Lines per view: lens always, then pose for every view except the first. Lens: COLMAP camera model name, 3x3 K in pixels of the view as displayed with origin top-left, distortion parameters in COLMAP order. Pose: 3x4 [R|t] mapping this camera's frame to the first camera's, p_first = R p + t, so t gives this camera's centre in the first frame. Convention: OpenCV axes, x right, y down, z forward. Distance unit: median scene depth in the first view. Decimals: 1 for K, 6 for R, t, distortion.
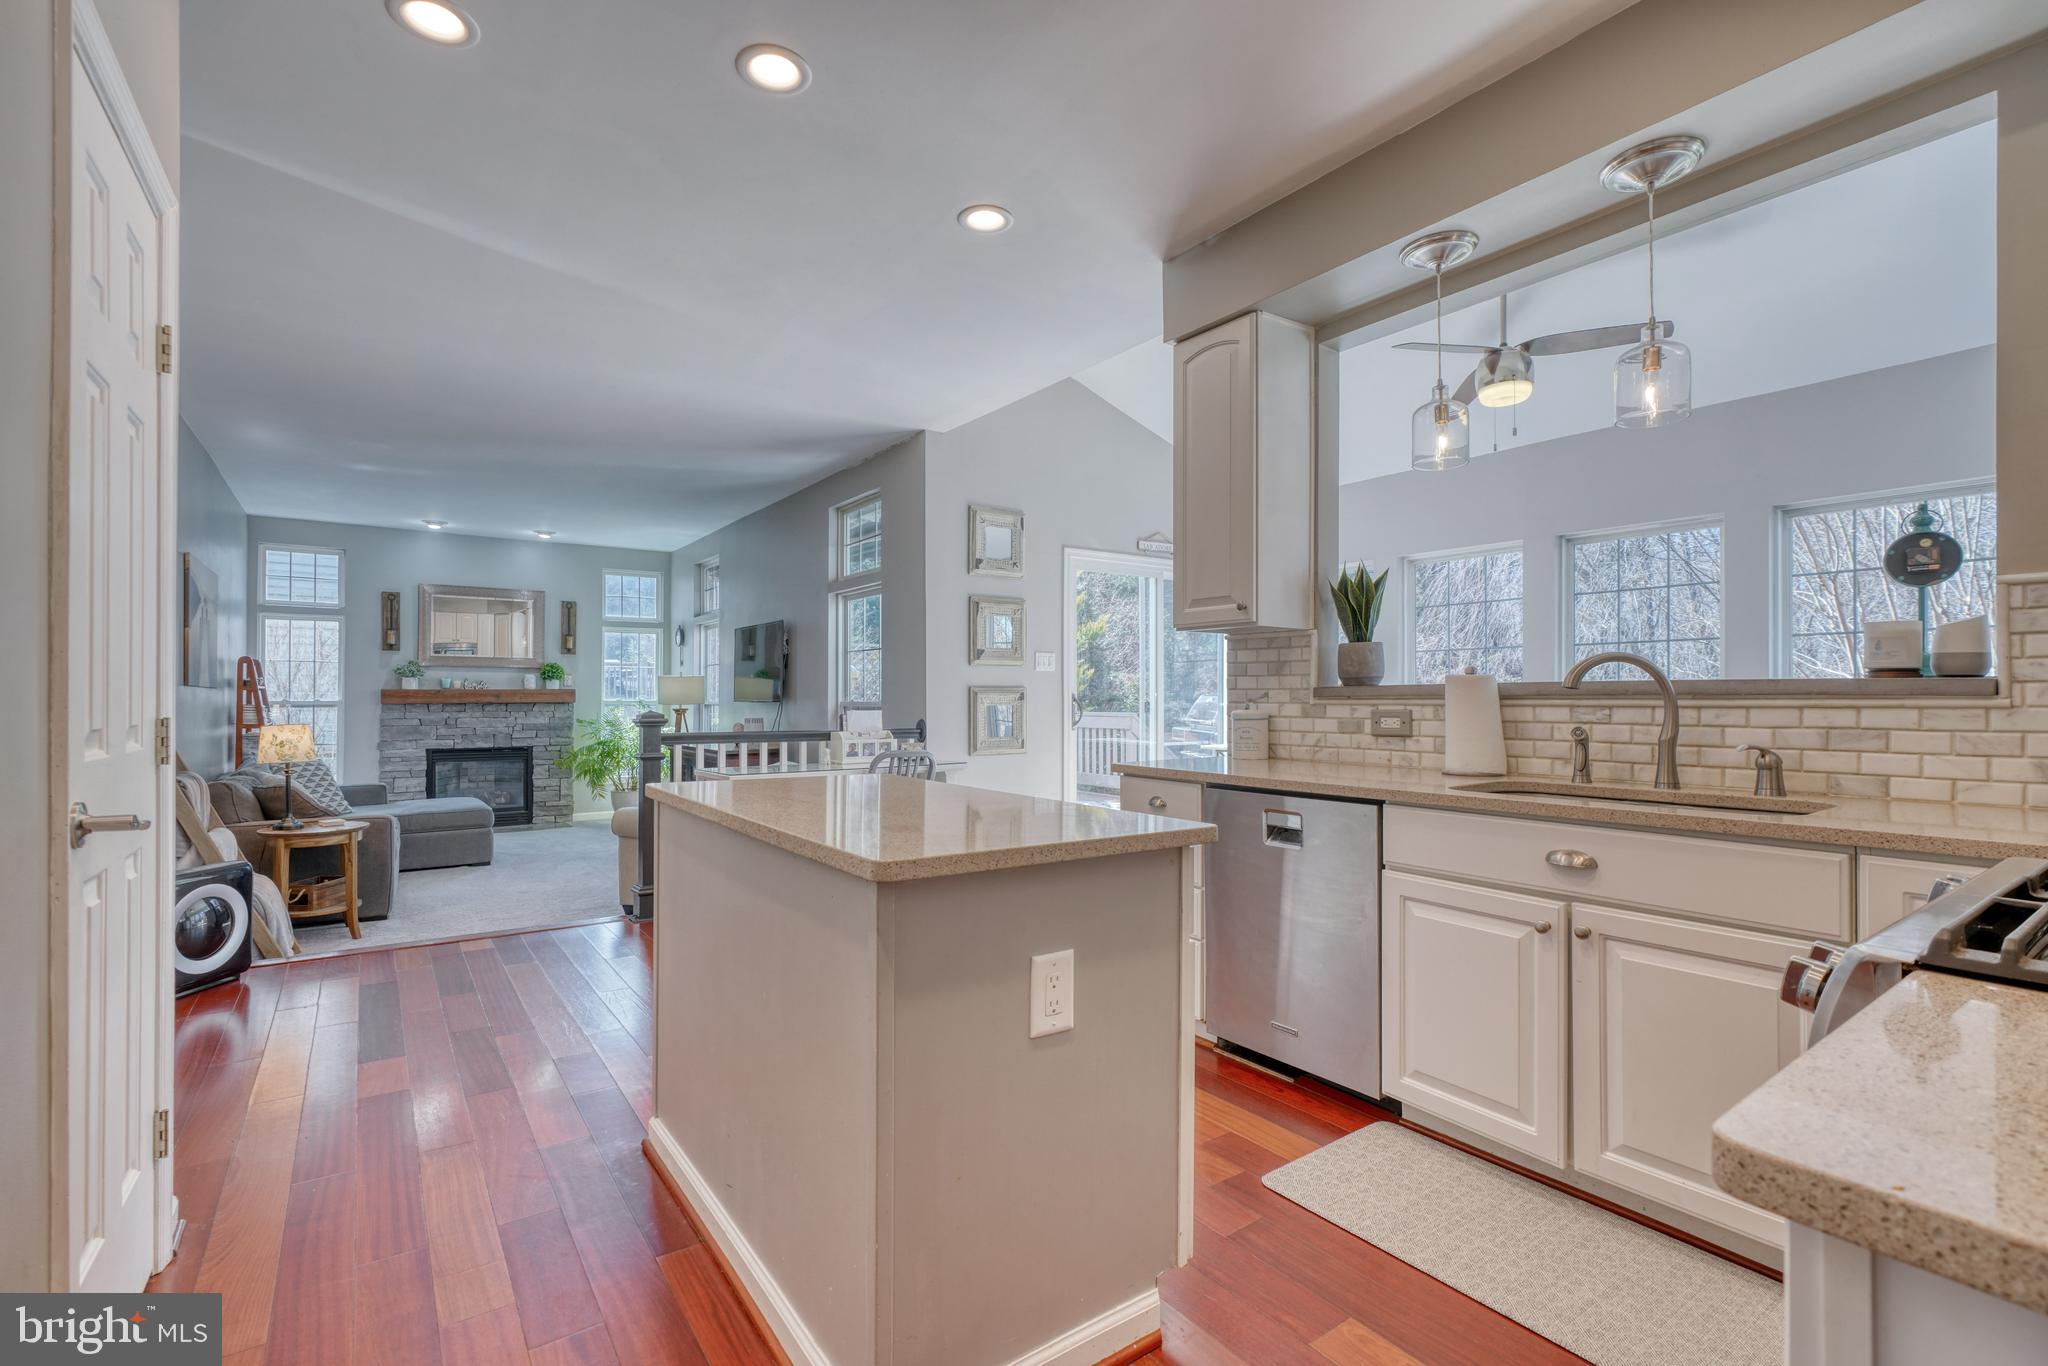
lens RADIAL K [[913.9, 0, 1010.0], [0, 913.9, 687.2], [0, 0, 1]] dist [-0.011025, -0.000121]
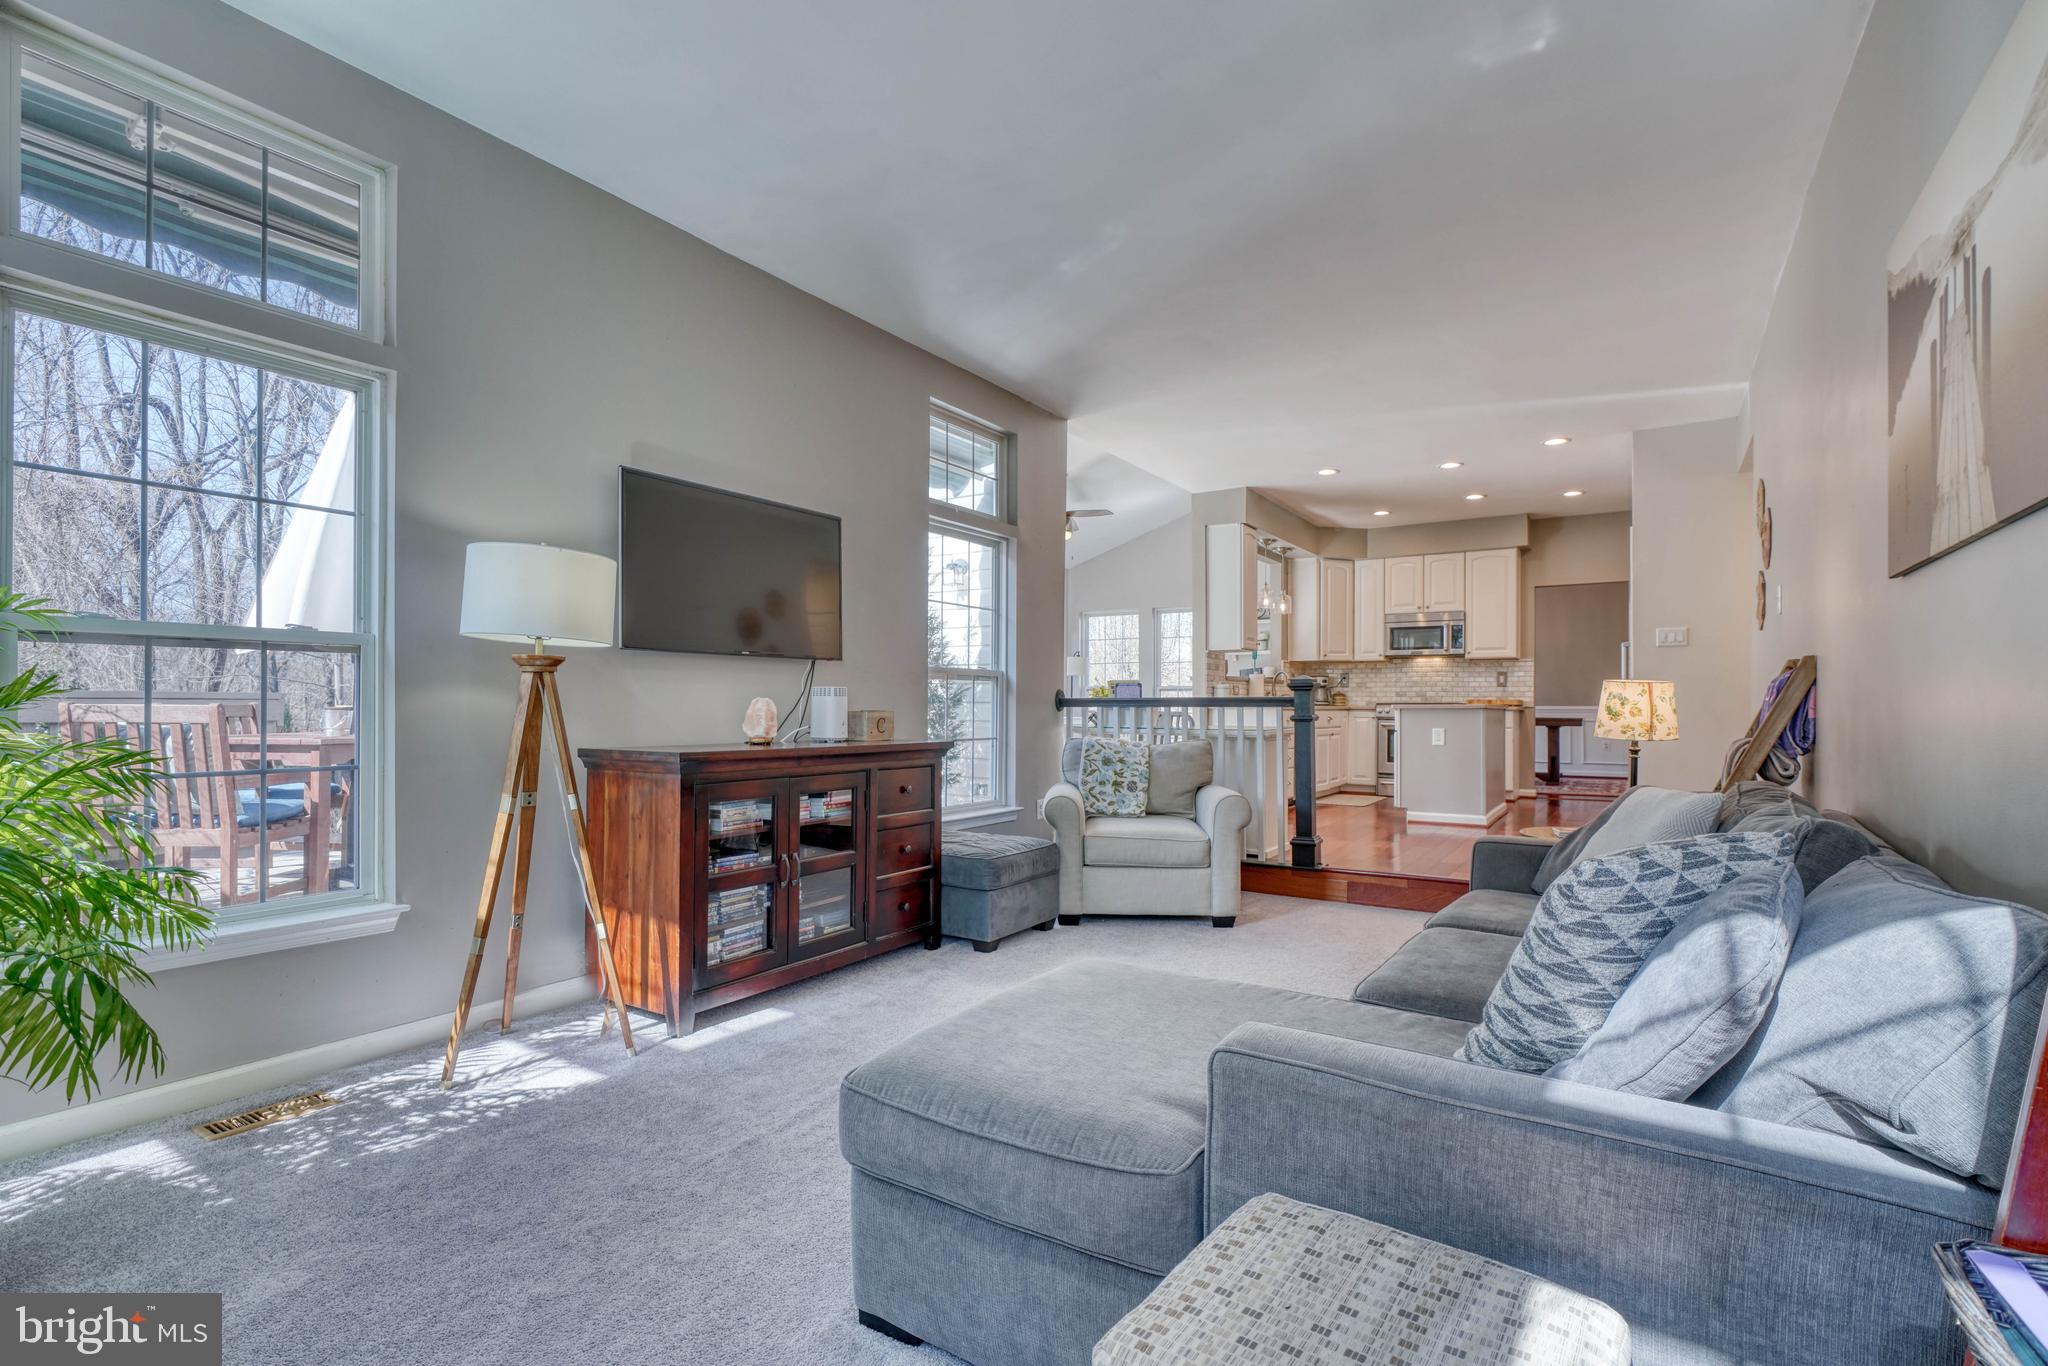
lens RADIAL K [[939.9, 0, 1024.5], [0, 939.9, 703.3], [0, 0, 1]] dist [-0.001031, -0.000075]
pose [[-0.369145, 0.001098, 0.929371, -2.470540], [-0.014163, 0.999877, -0.006807, 0.132433], [-0.929264, -0.015676, -0.369083, 3.242819]]
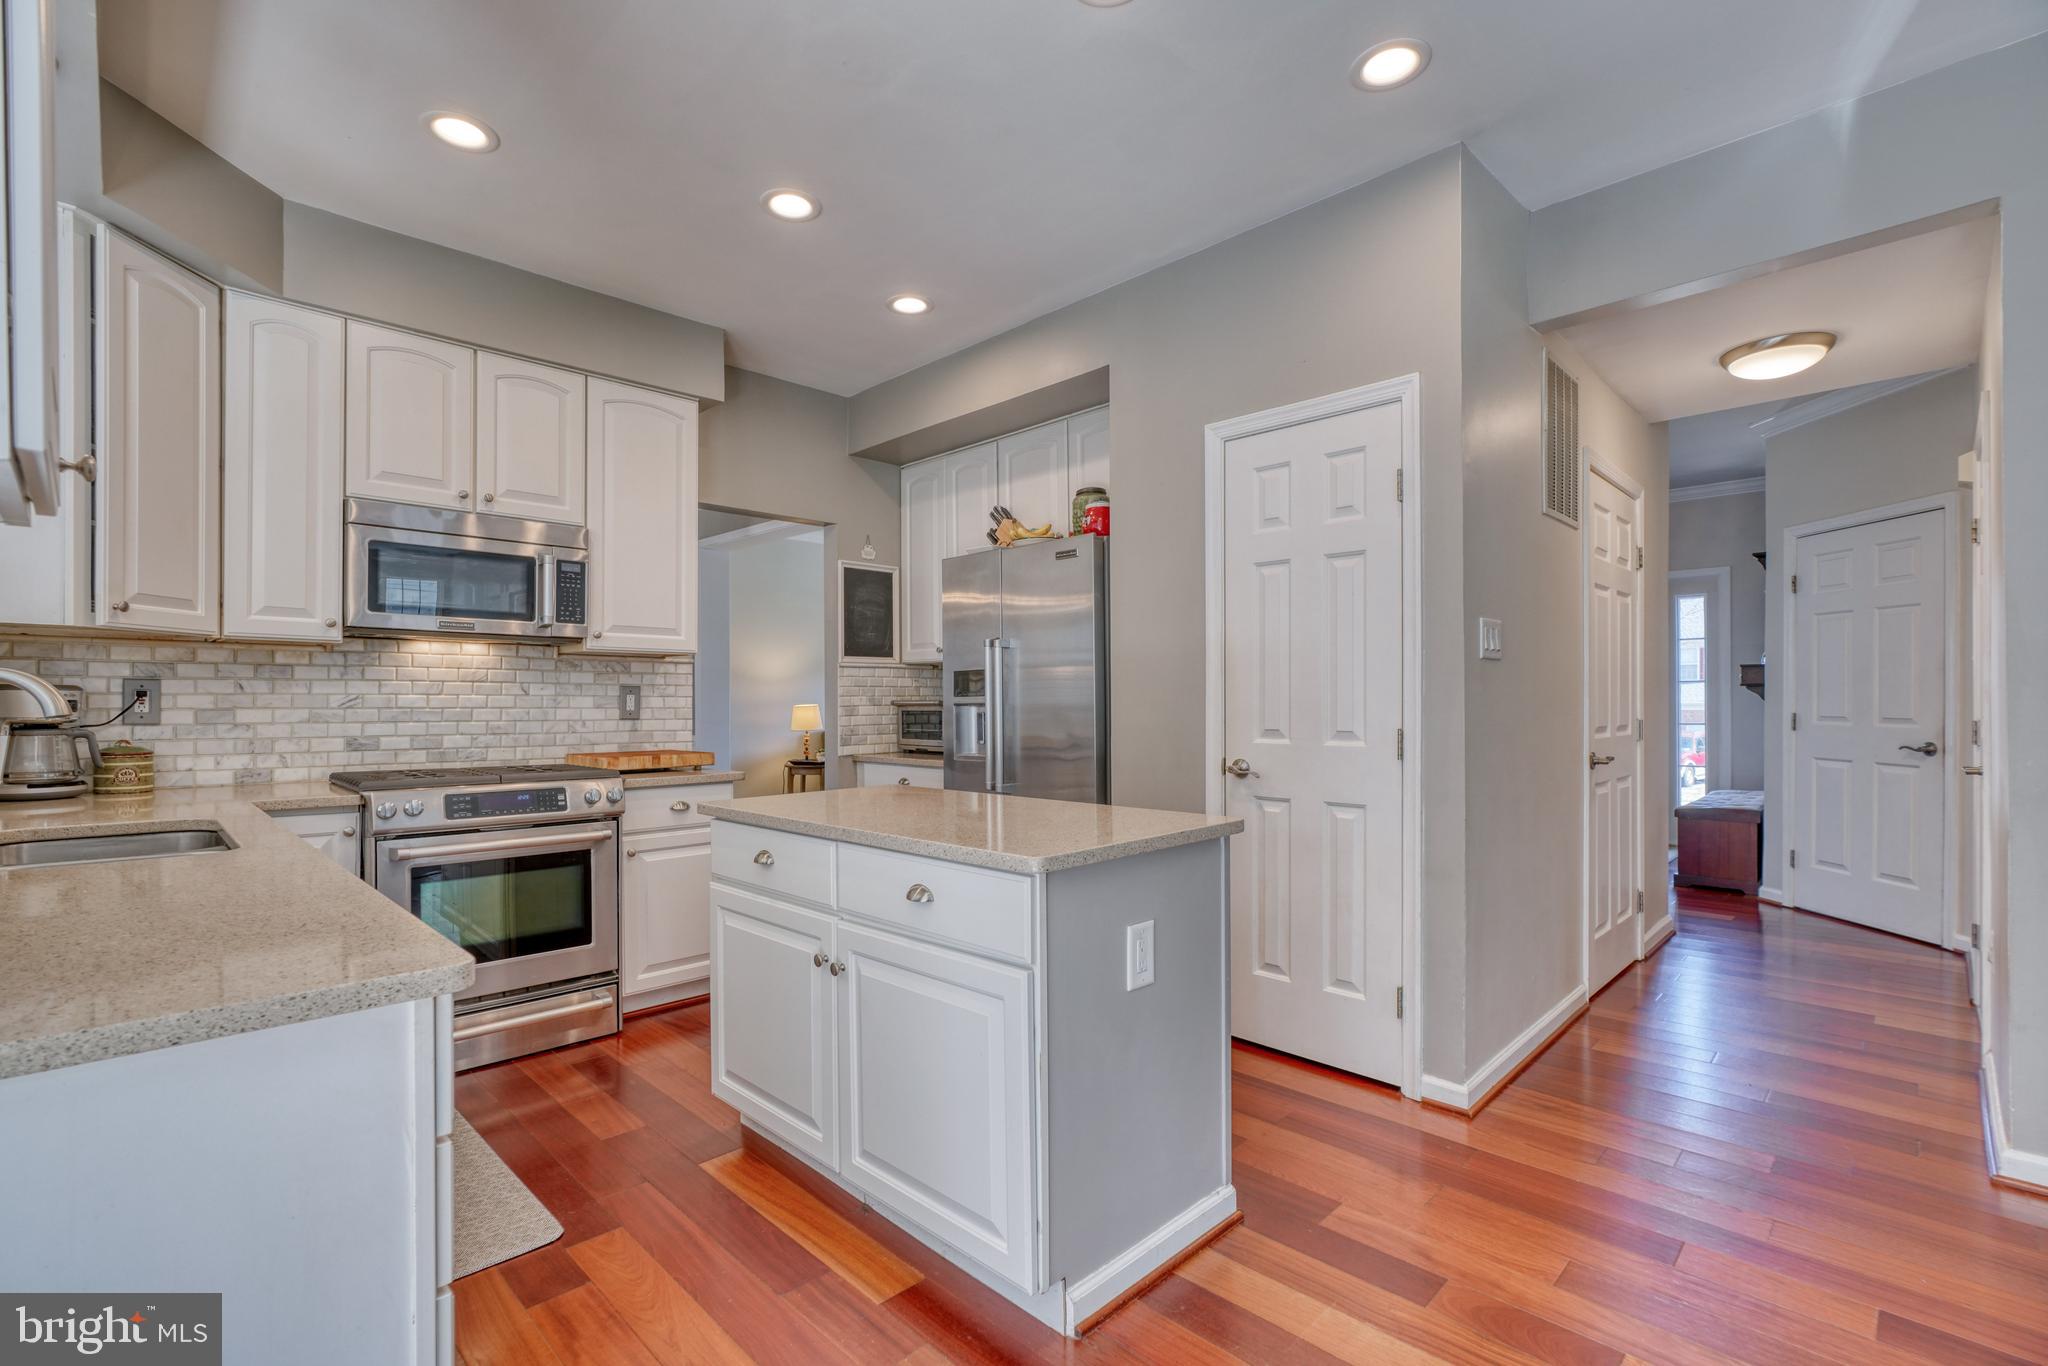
lens RADIAL K [[918.4, 0, 1016.5], [0, 918.4, 701.1], [0, 0, 1]] dist [-0.025298, 0.010604]
pose [[-0.985691, 0.002365, -0.168546, -0.030902], [0.004358, 0.999925, -0.011455, -0.000334], [0.168506, -0.012025, -0.985627, 1.714888]]
